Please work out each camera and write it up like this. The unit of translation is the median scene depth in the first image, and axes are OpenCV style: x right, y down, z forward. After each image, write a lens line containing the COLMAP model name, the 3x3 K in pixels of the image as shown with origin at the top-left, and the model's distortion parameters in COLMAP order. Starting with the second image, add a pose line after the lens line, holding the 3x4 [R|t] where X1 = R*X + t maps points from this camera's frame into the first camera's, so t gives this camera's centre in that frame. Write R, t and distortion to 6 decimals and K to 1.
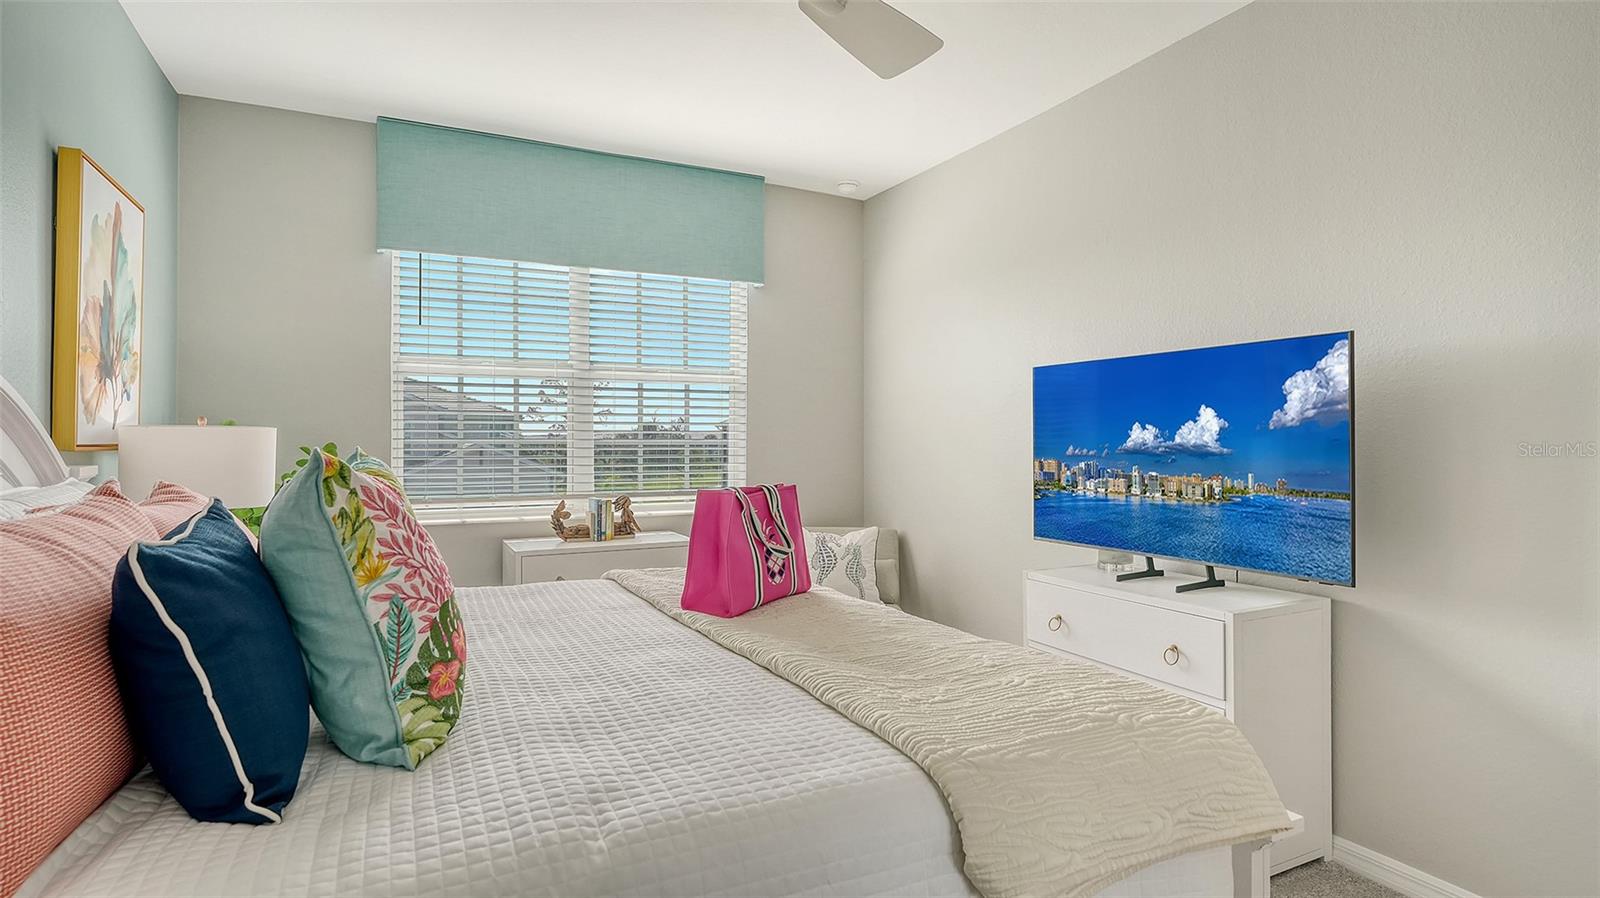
lens RADIAL K [[820.2, 0, 800.1], [0, 820.2, 423.1], [0, 0, 1]] dist [0.002324, -0.000061]
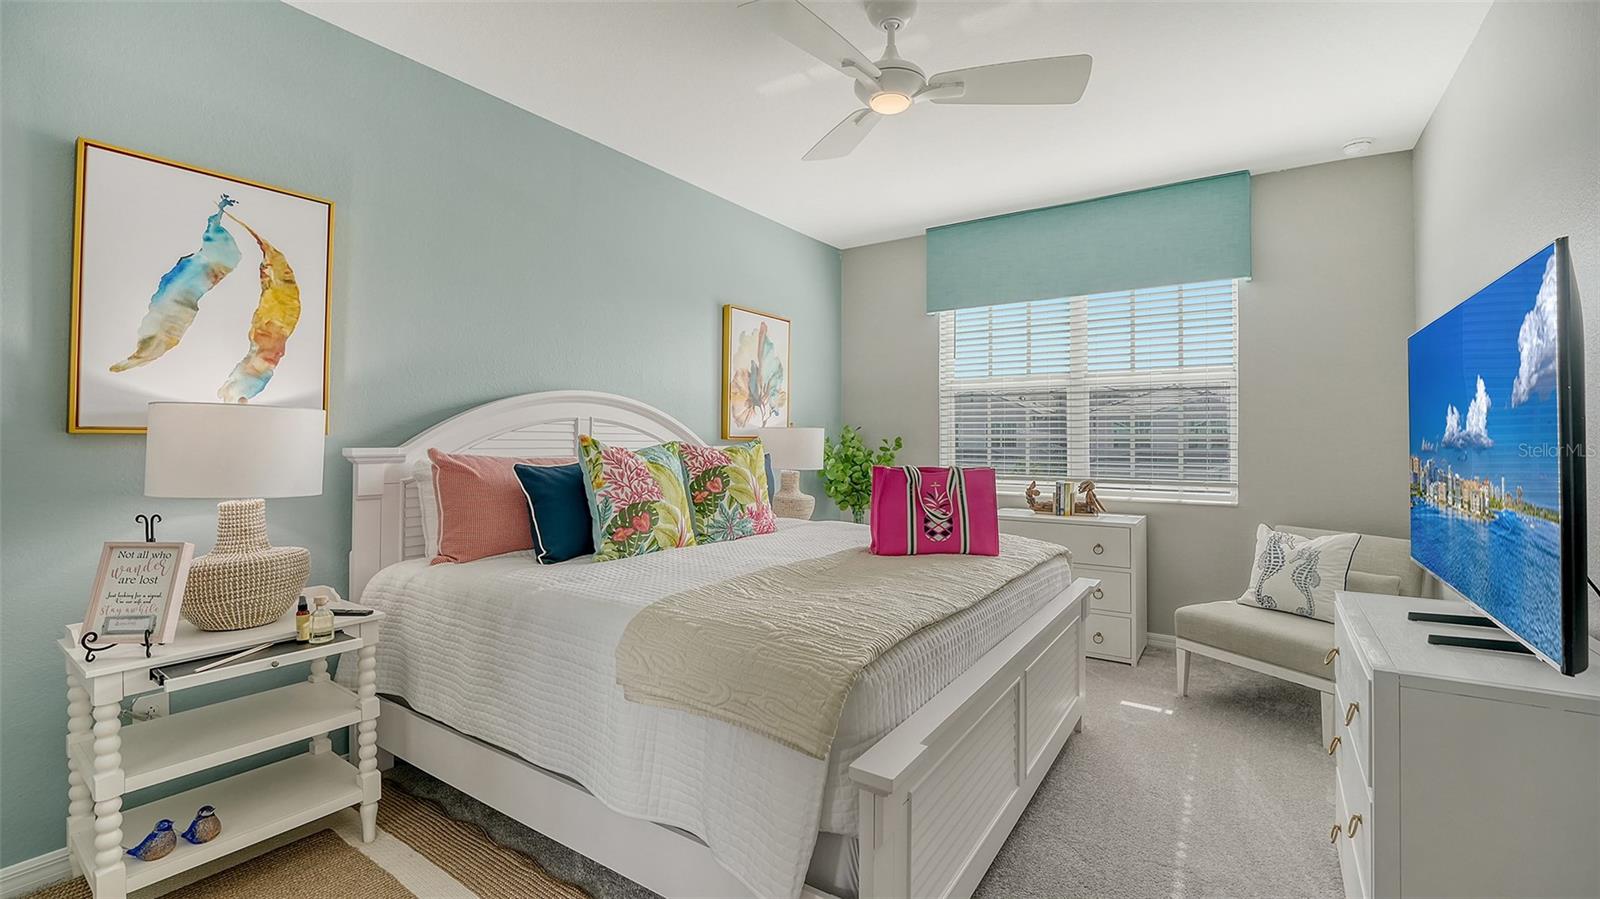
lens RADIAL K [[663.8, 0, 805.3], [0, 663.8, 421.1], [0, 0, 1]] dist [-0.017670, -0.000133]
pose [[0.489604, -0.022813, -0.871646, 0.671180], [0.016549, 0.999721, -0.016869, 0.015191], [0.871788, -0.006165, 0.489845, 0.248351]]
